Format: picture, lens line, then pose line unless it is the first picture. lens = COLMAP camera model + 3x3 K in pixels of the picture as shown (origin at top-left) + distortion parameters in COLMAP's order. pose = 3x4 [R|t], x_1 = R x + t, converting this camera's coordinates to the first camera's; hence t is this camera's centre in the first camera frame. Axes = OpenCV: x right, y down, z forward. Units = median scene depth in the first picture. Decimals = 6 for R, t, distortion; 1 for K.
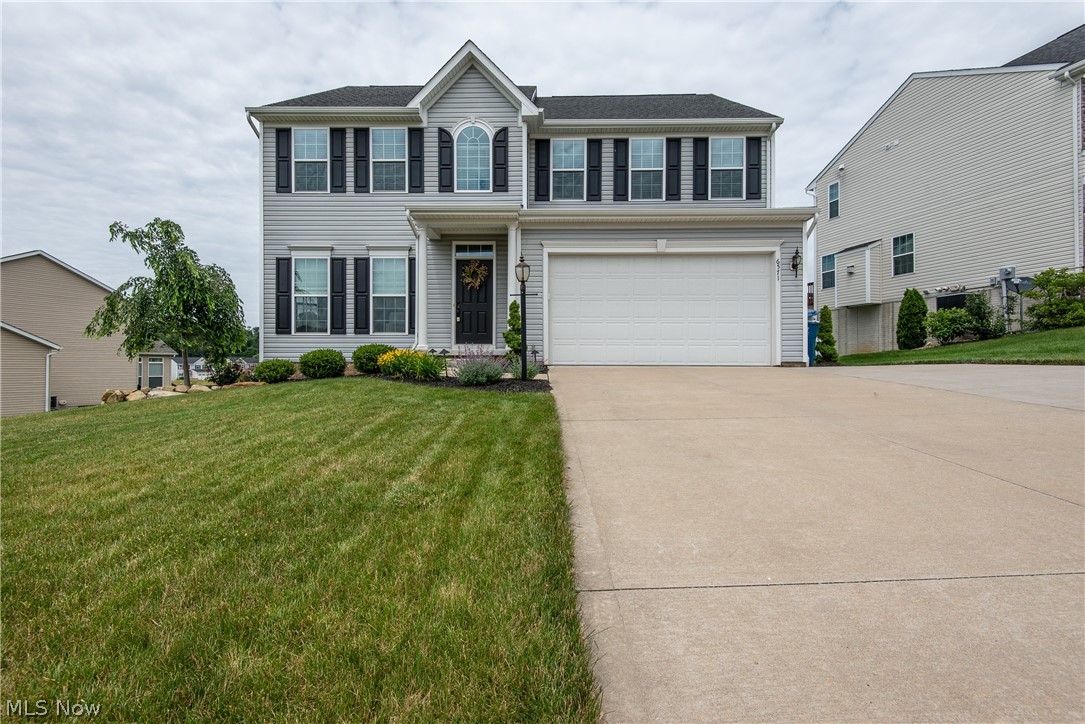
lens RADIAL K [[499.3, 0, 539.9], [0, 499.3, 356.7], [0, 0, 1]] dist [0.009975, -0.007443]
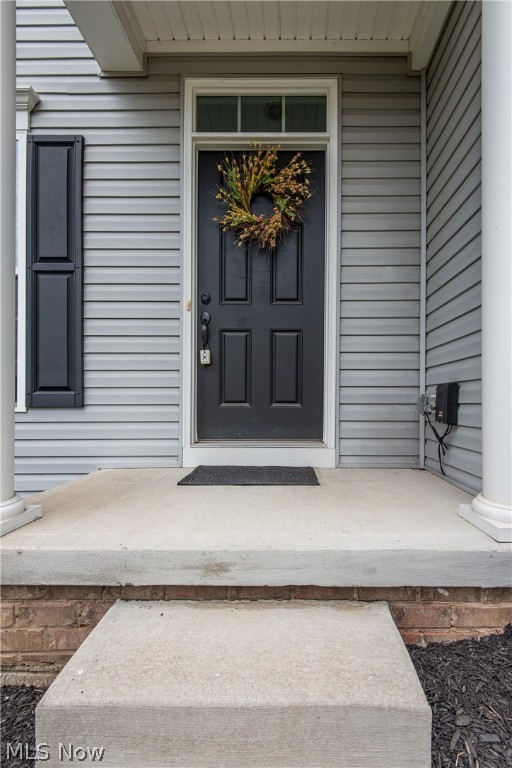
lens RADIAL K [[353.4, 0, 263.2], [0, 353.4, 386.3], [0, 0, 1]] dist [0.009975, -0.007443]
pose [[0.999982, 0.003108, -0.005124, -0.128760], [-0.003050, 0.999933, 0.011177, -0.060194], [0.005159, -0.011162, 0.999924, 0.796912]]
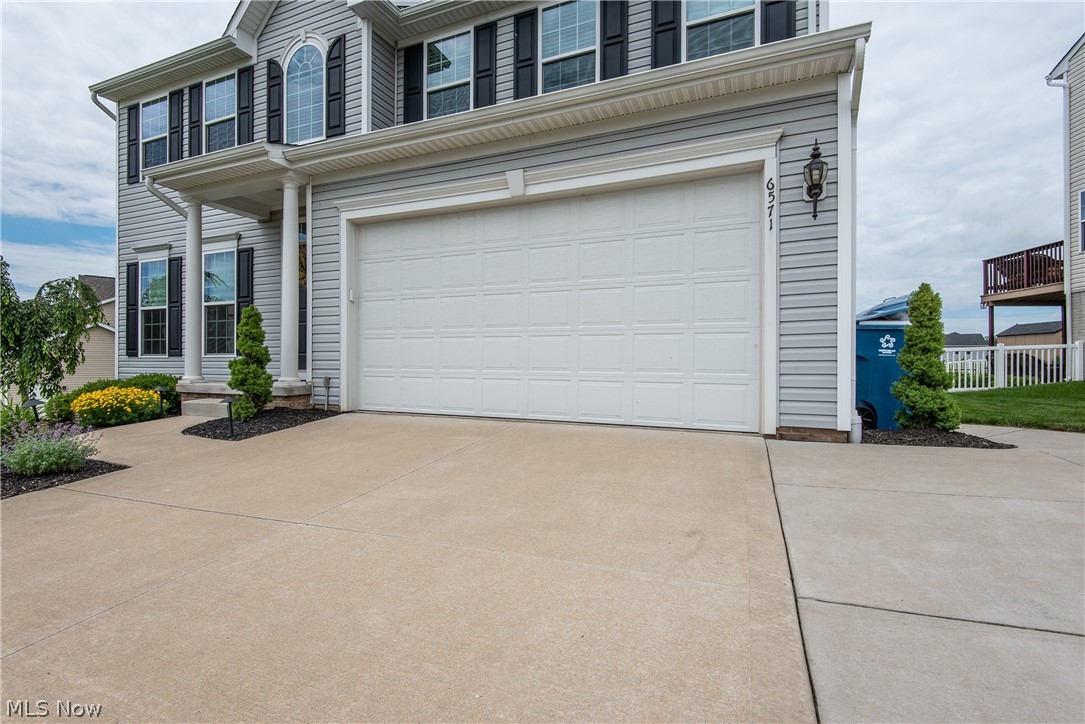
lens RADIAL K [[499.3, 0, 545.0], [0, 499.3, 357.2], [0, 0, 1]] dist [0.009975, -0.007443]
pose [[0.926219, -0.002008, -0.376981, 0.418187], [0.005586, 0.999949, 0.008398, -0.046887], [0.376945, -0.009884, 0.926183, 0.496198]]
